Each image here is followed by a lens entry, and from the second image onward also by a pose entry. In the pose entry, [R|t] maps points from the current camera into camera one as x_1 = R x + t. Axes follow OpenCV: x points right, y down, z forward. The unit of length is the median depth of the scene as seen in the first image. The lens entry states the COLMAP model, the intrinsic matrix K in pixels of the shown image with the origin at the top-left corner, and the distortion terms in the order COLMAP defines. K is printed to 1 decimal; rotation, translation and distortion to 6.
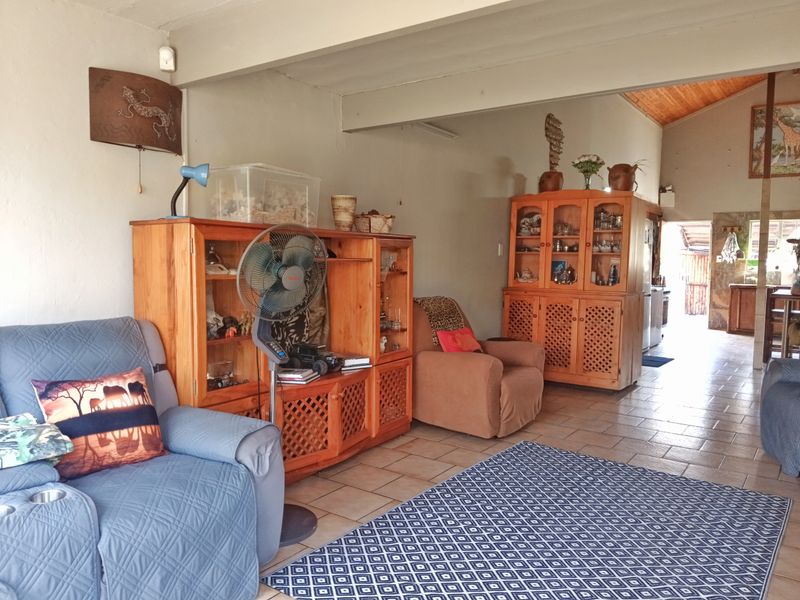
lens RADIAL K [[609.7, 0, 400.0], [0, 609.7, 300.0], [0, 0, 1]] dist [0.069820, -0.113242]
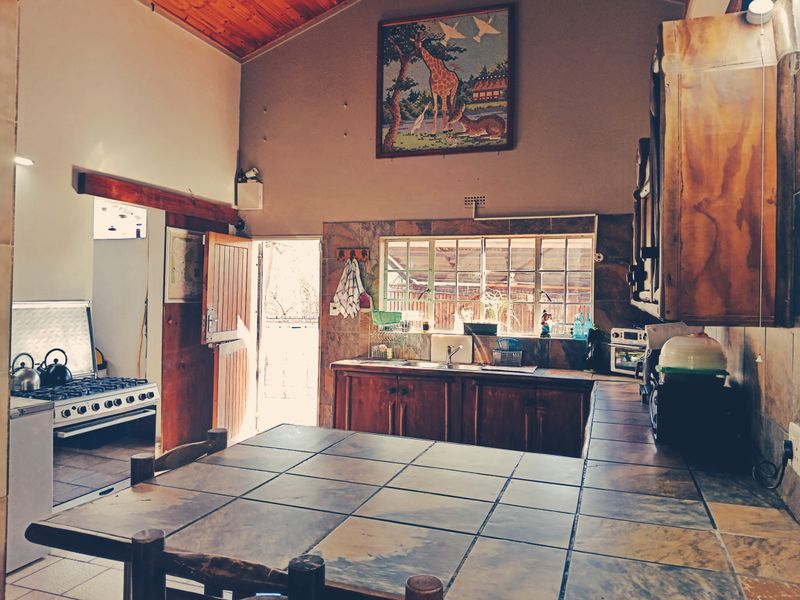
lens RADIAL K [[609.7, 0, 400.0], [0, 609.7, 300.0], [0, 0, 1]] dist [0.069820, -0.113242]
pose [[0.964334, -0.001004, 0.264688, 0.439523], [0.013478, 0.998882, -0.045315, -0.050948], [-0.264346, 0.047266, 0.963269, 0.487830]]
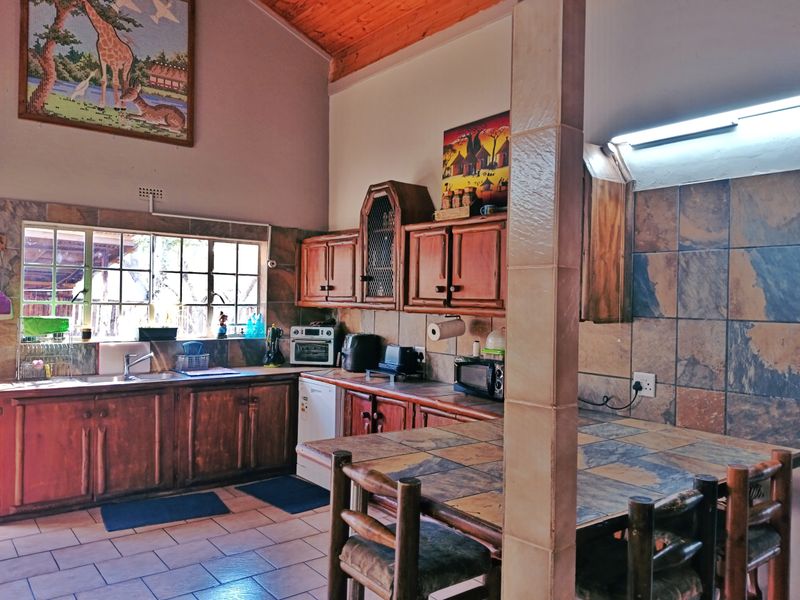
lens RADIAL K [[609.7, 0, 400.0], [0, 609.7, 300.0], [0, 0, 1]] dist [0.069820, -0.113242]
pose [[0.297965, -0.005132, 0.954563, 0.251384], [0.044383, 0.998979, -0.008483, -0.062168], [-0.953545, 0.044894, 0.297888, 0.635924]]
